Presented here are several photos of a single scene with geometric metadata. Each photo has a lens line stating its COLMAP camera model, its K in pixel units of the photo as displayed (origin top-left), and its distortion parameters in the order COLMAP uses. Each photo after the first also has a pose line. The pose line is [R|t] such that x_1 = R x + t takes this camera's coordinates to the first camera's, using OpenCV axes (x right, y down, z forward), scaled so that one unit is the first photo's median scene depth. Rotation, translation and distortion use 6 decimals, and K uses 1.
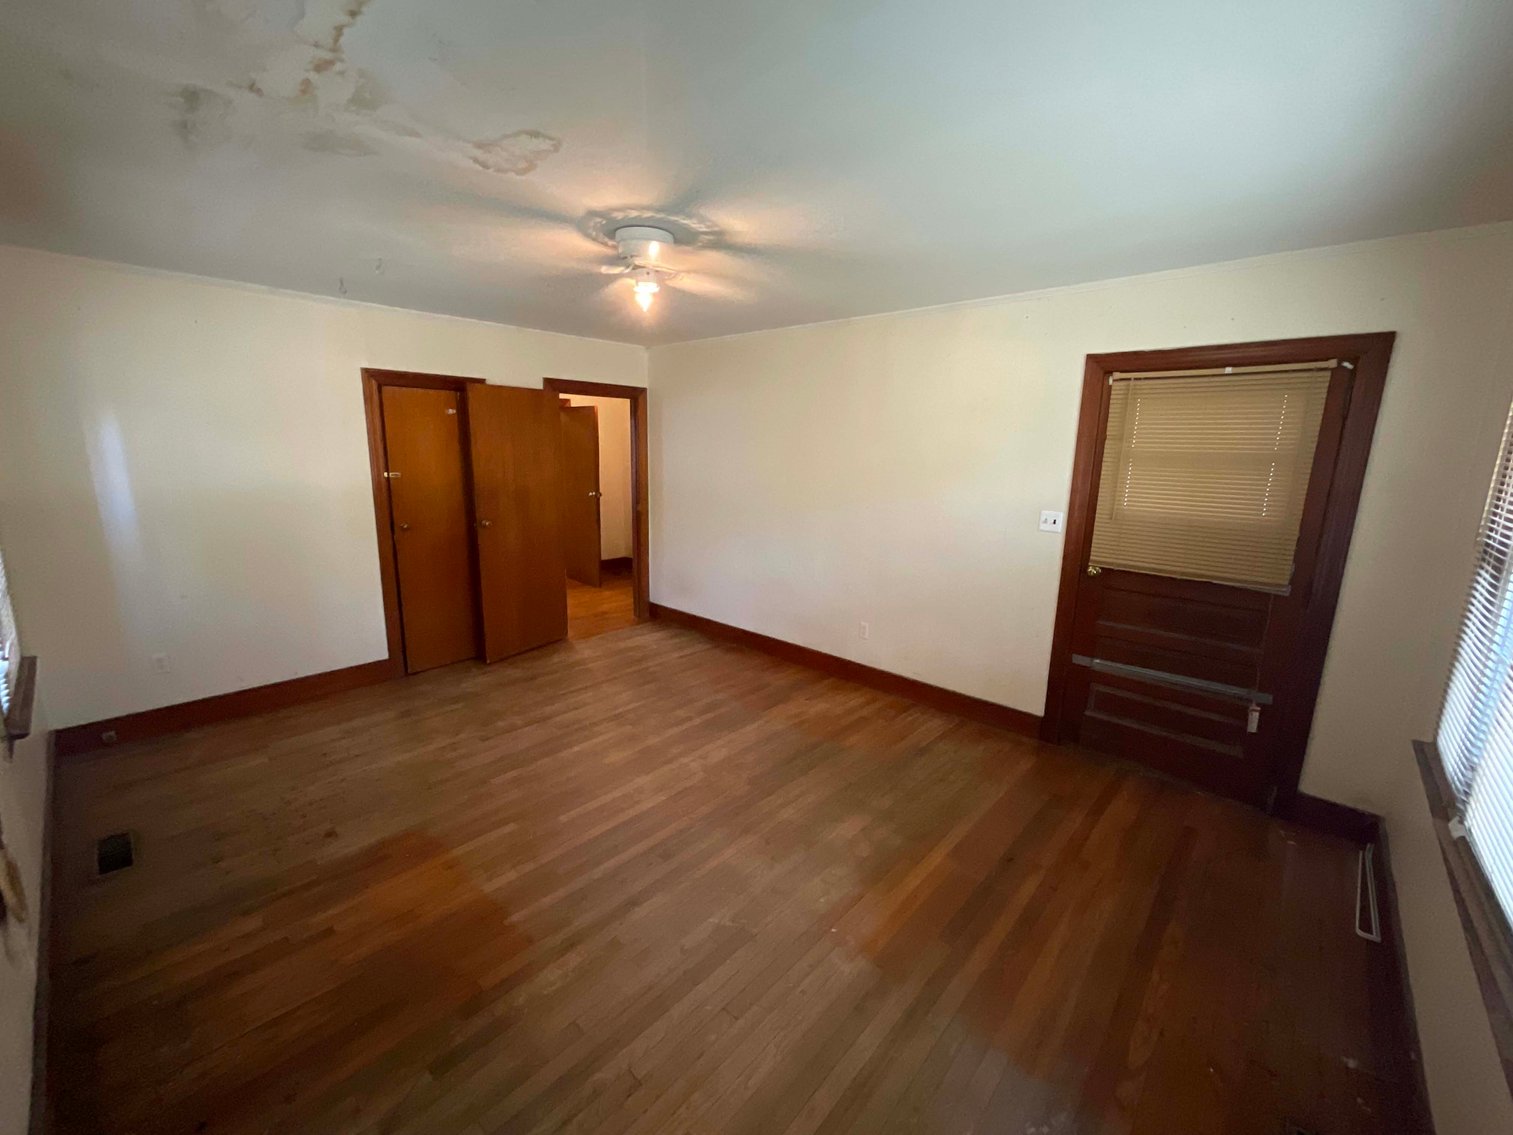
lens RADIAL K [[612.6, 0, 753.0], [0, 612.6, 568.4], [0, 0, 1]] dist [0.000014, 0.000055]
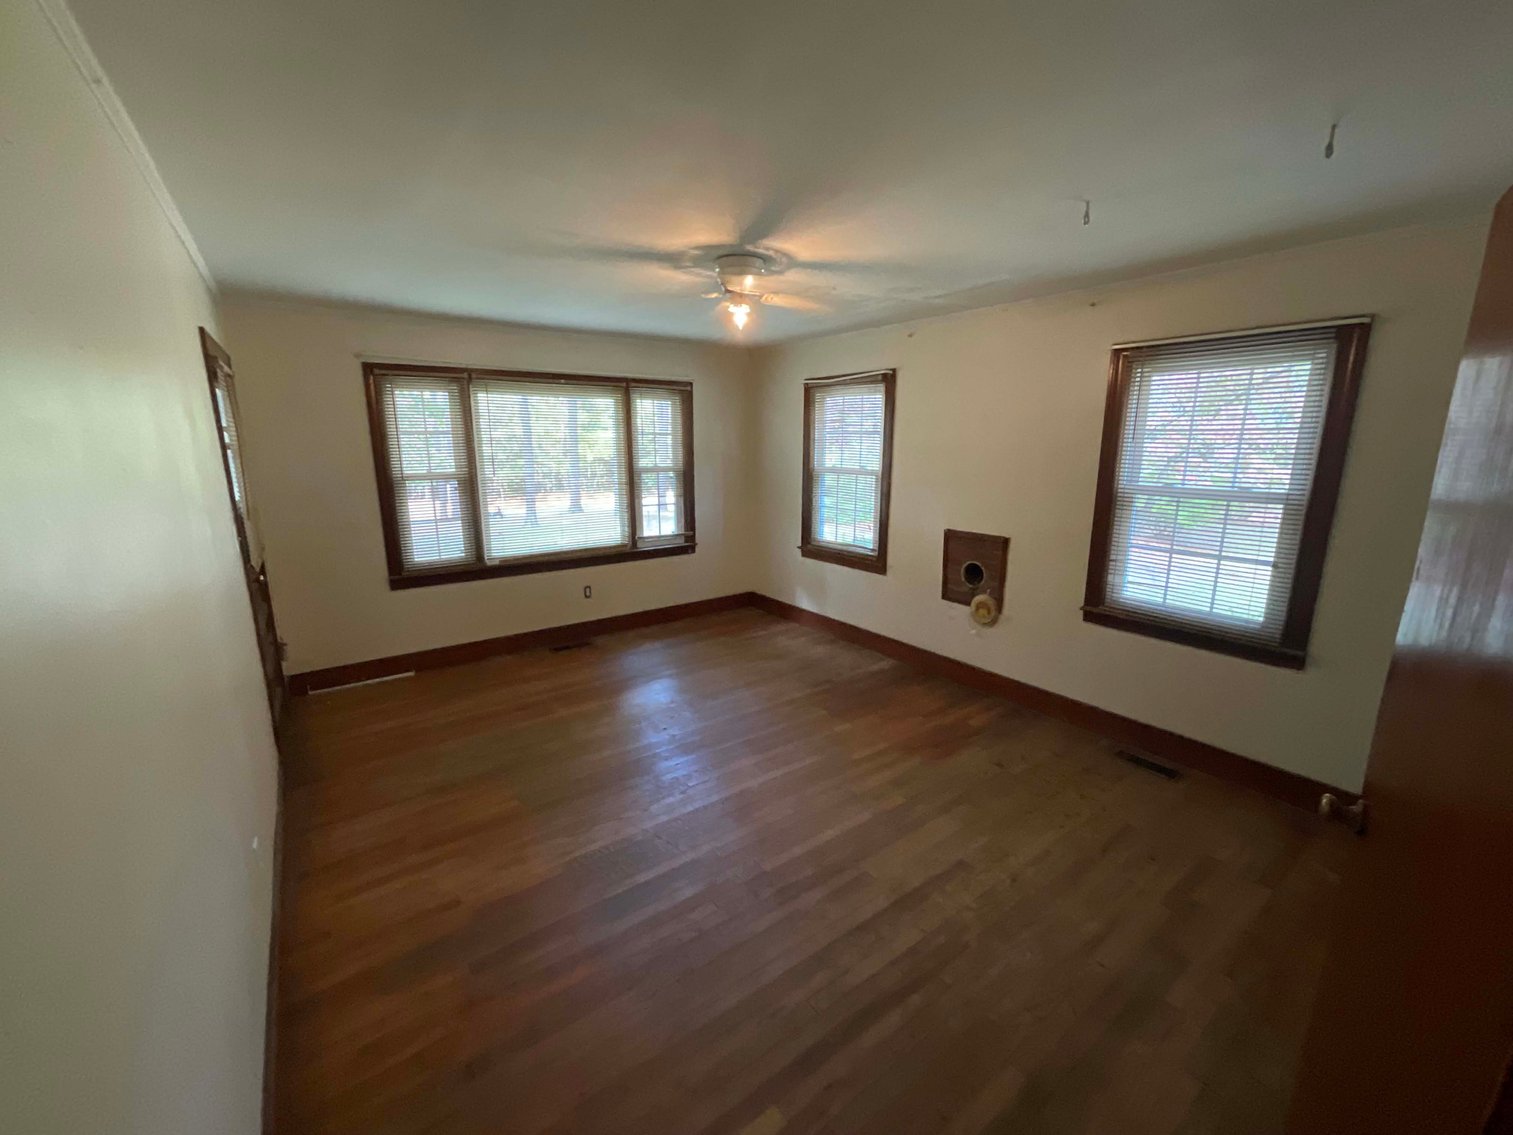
lens RADIAL K [[612.6, 0, 753.0], [0, 612.6, 568.4], [0, 0, 1]] dist [0.000014, 0.000055]
pose [[-0.979589, -0.050964, 0.194441, -0.390177], [0.030721, 0.918001, 0.395386, -0.402530], [-0.198647, 0.393289, -0.897699, 1.899459]]
